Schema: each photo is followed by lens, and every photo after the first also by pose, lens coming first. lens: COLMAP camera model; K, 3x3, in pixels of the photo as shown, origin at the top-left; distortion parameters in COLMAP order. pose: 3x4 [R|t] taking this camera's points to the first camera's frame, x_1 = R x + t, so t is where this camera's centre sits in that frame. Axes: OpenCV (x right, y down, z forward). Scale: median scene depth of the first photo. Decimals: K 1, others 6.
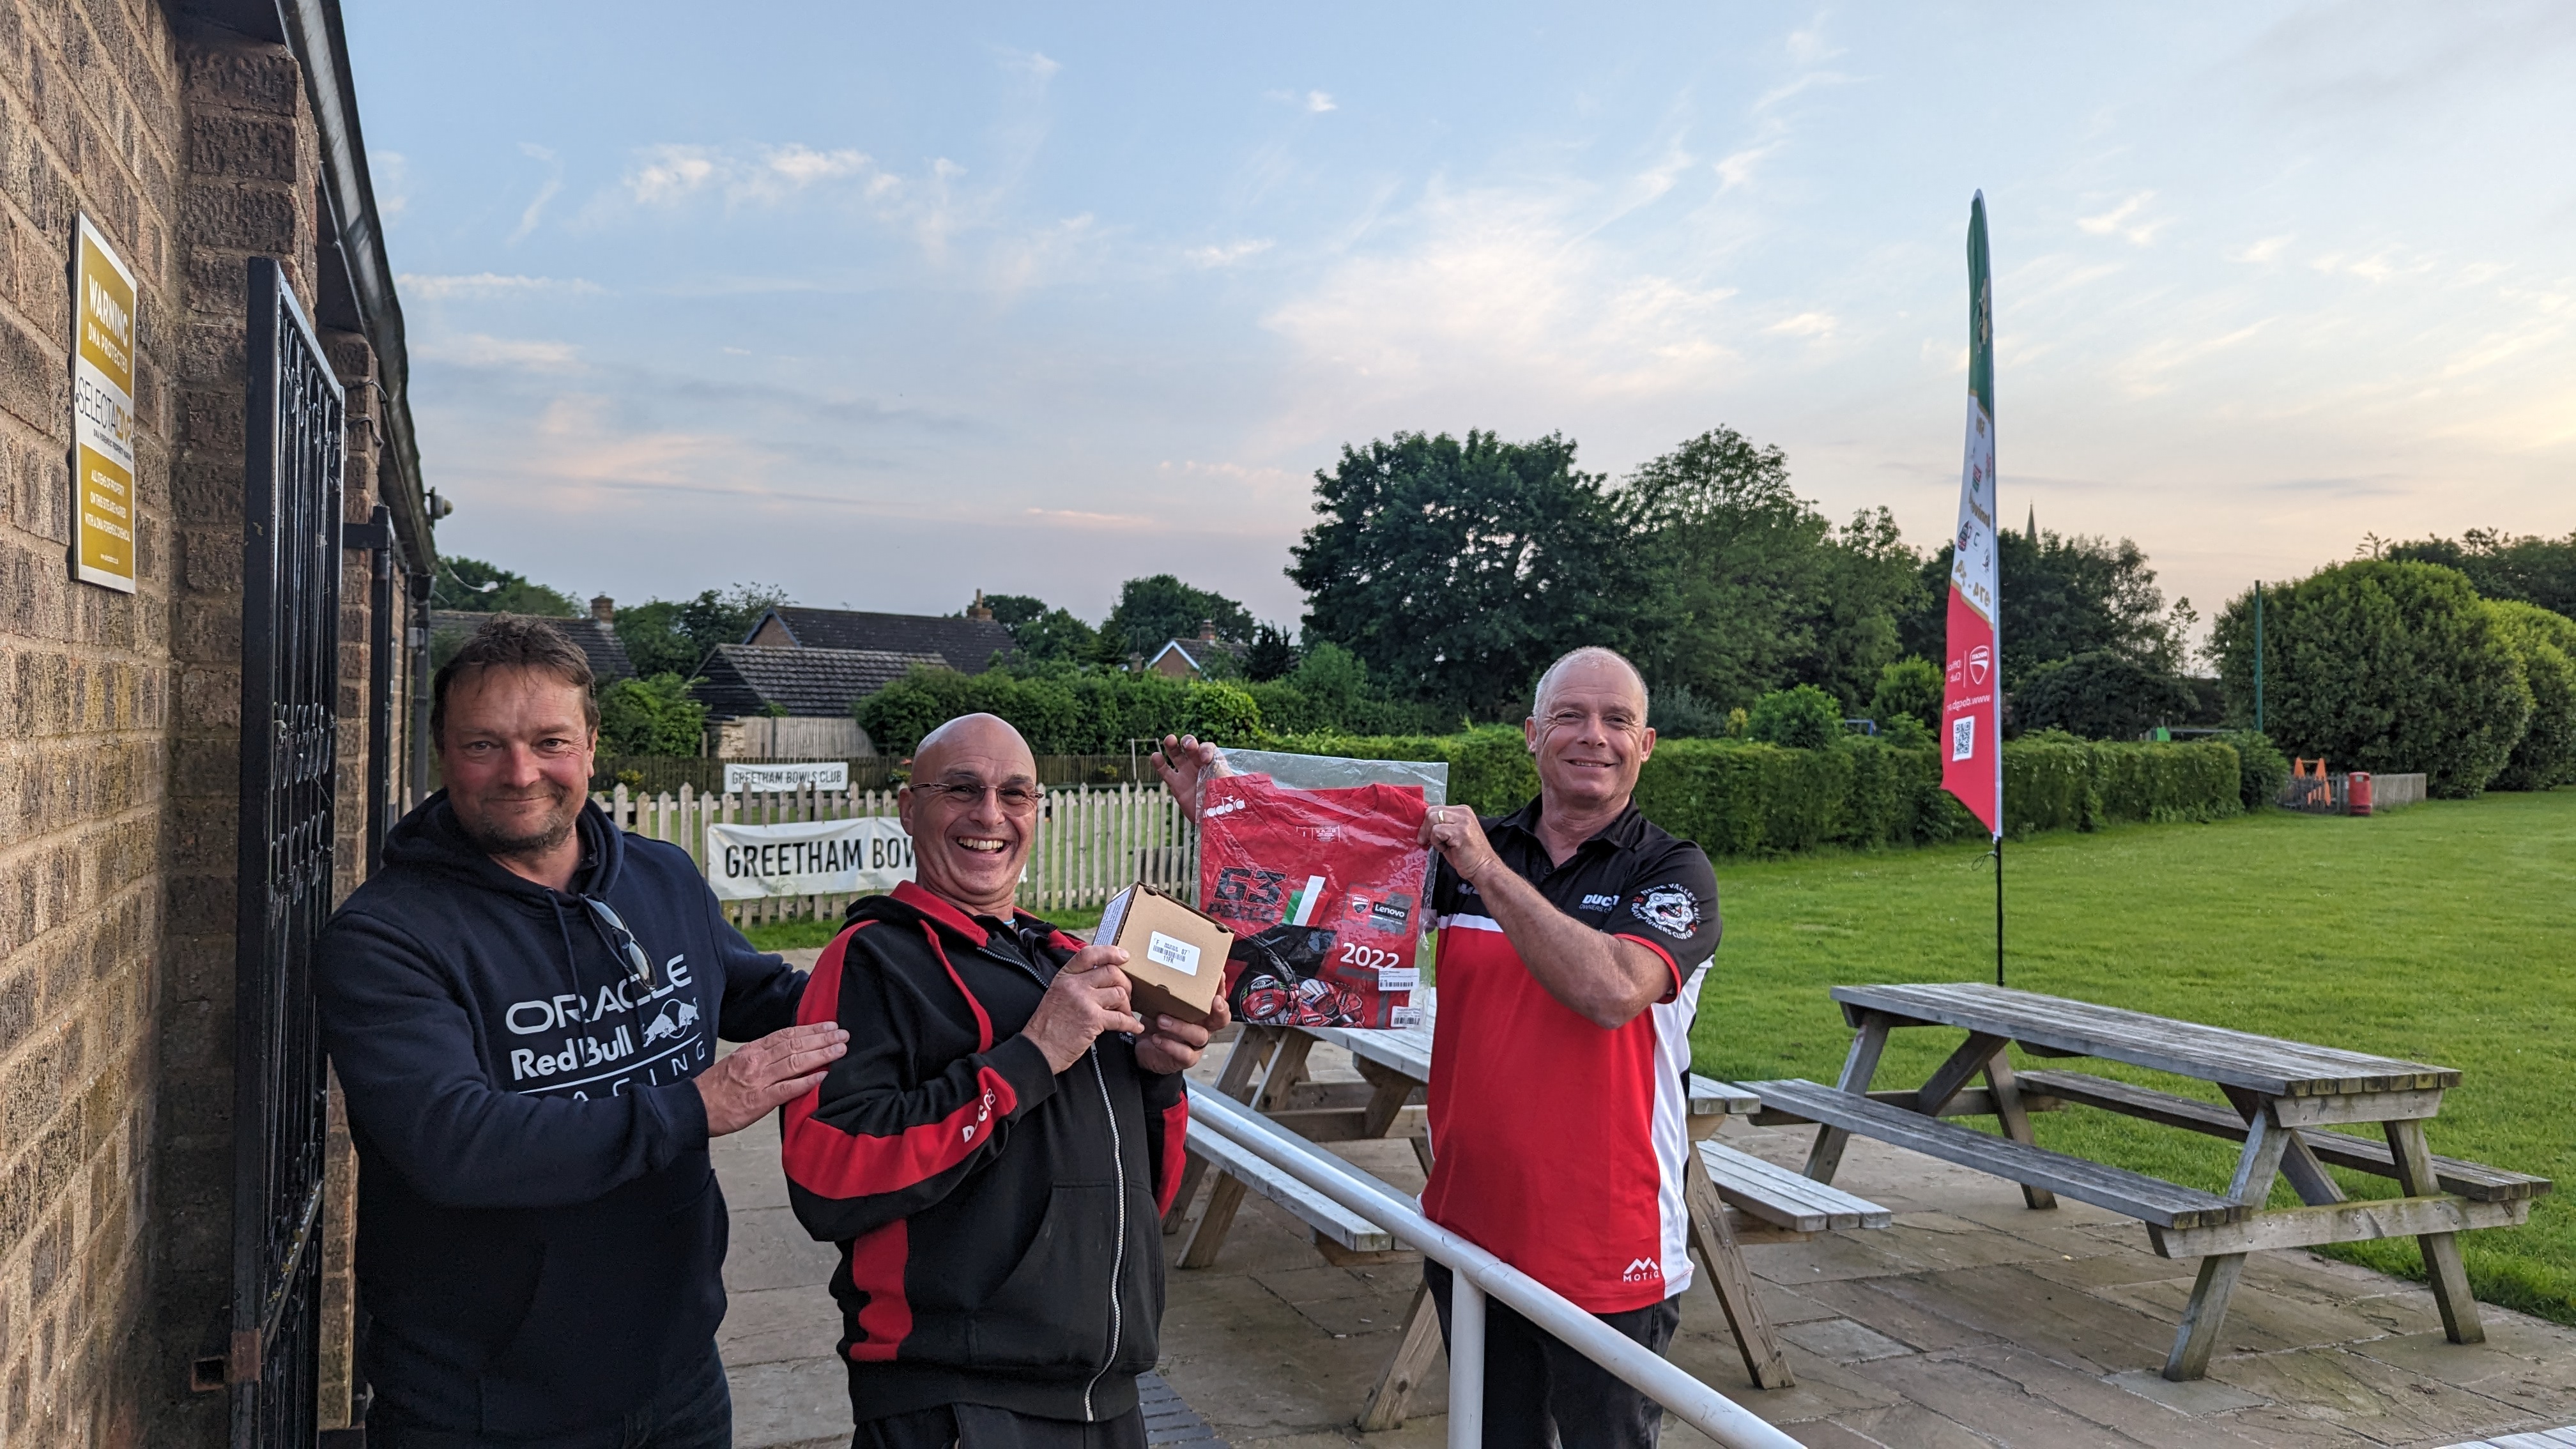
lens RADIAL K [[1833.2, 0, 1297.2], [0, 1833.2, 737.3], [0, 0, 1]] dist [0.070476, -0.055520]
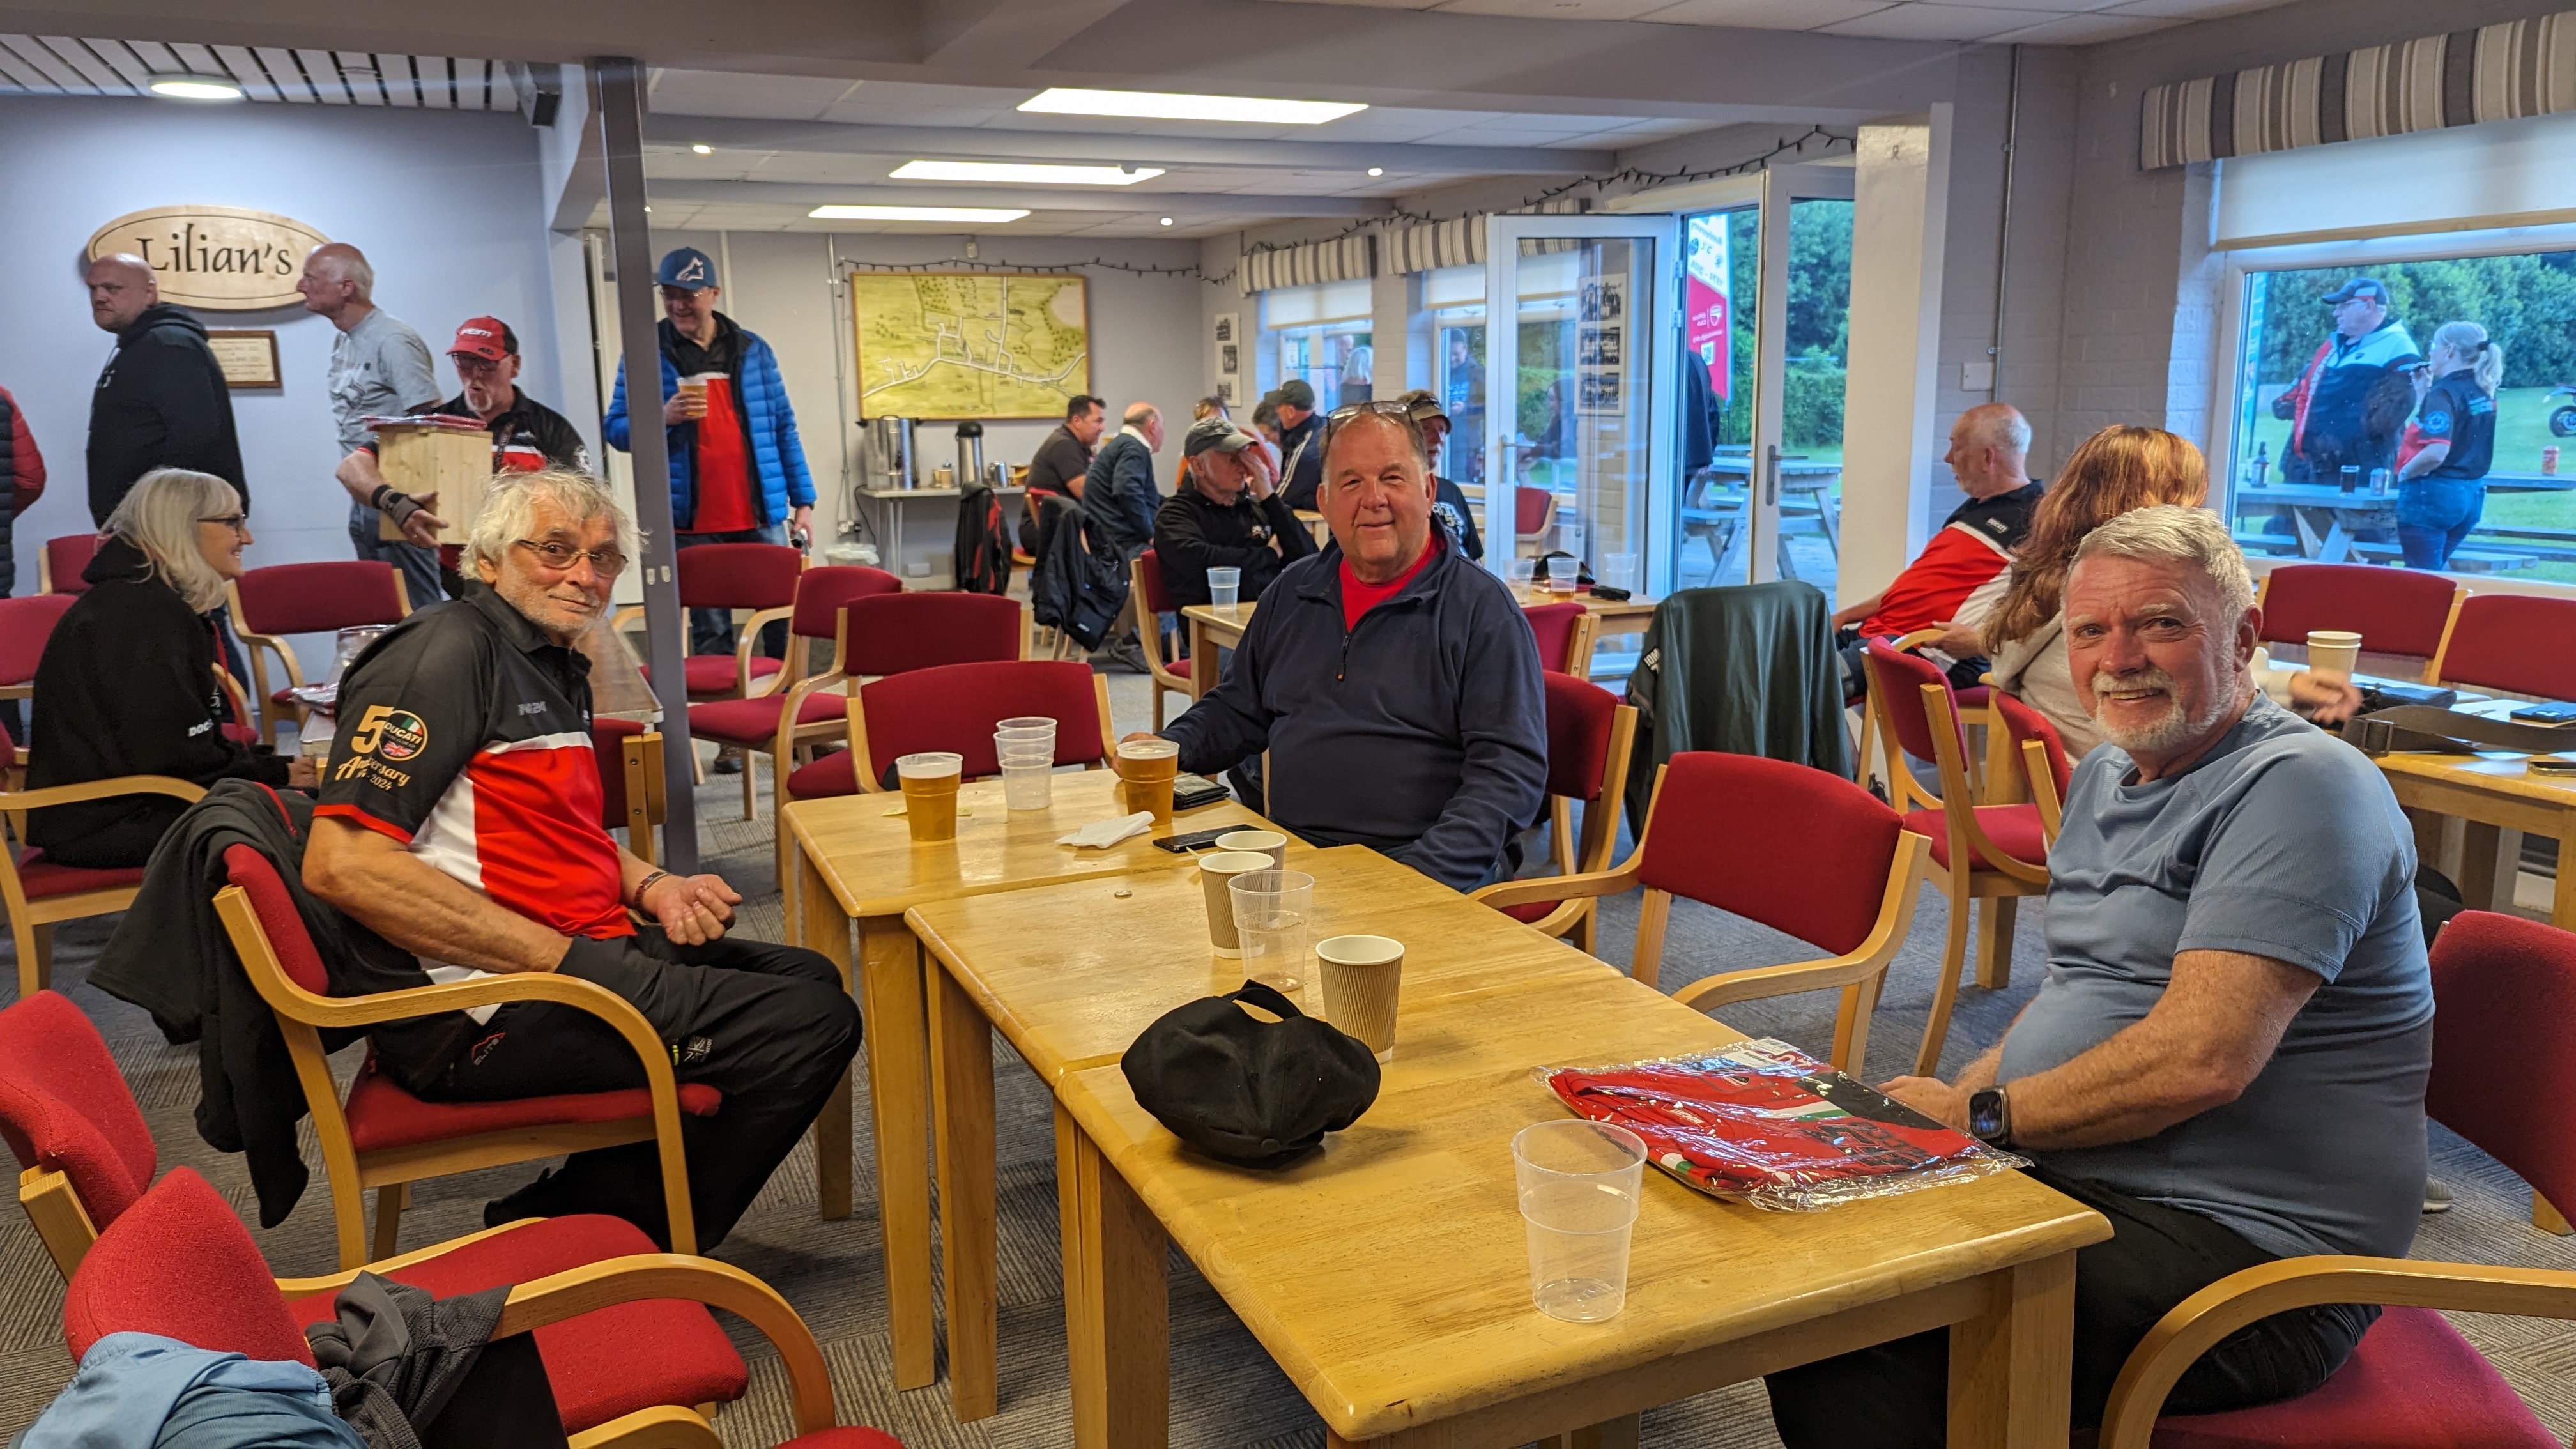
lens RADIAL K [[1833.2, 0, 1296.4], [0, 1833.2, 738.1], [0, 0, 1]] dist [0.070476, -0.055520]
pose [[0.999305, -0.023786, -0.028699, -0.016627], [0.028592, 0.983117, 0.180730, 0.012502], [0.023915, -0.181425, 0.983114, -0.365031]]
